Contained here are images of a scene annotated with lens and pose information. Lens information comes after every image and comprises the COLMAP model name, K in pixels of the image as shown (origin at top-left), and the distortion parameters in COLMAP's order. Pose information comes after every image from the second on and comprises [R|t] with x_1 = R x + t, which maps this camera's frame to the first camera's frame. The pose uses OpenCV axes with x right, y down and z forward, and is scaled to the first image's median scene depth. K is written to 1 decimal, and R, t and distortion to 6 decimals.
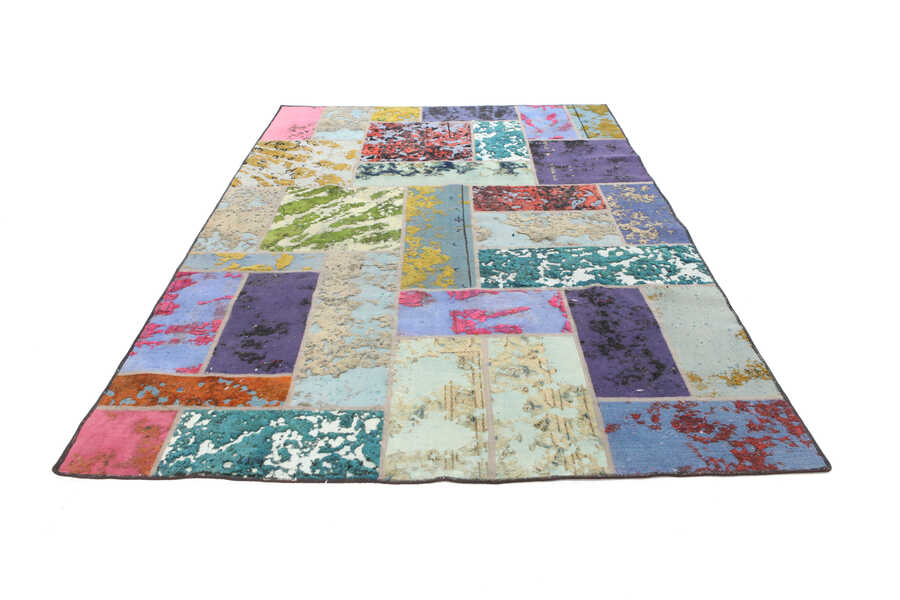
lens RADIAL K [[660.0, 0, 450.0], [0, 660.0, 294.0], [0, 0, 1]] dist [-0.095183, 0.015162]
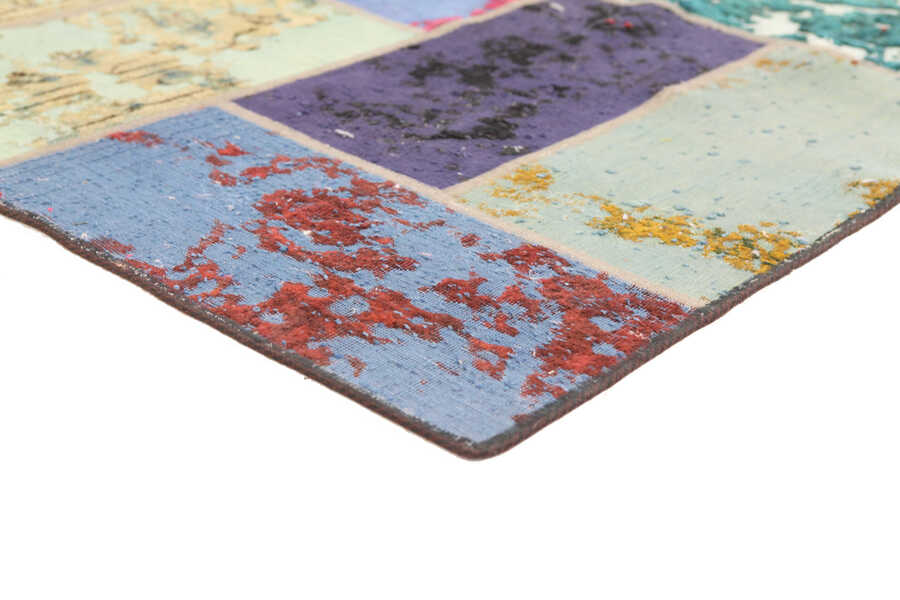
lens RADIAL K [[1479.6, 0, 449.6], [0, 1479.6, 299.2], [0, 0, 1]] dist [0.138068, 0.000000]
pose [[0.743464, 0.354513, -0.567082, 0.545000], [-0.416646, 0.908805, 0.021905, 0.130885], [0.523133, 0.219987, 0.823370, 0.319600]]
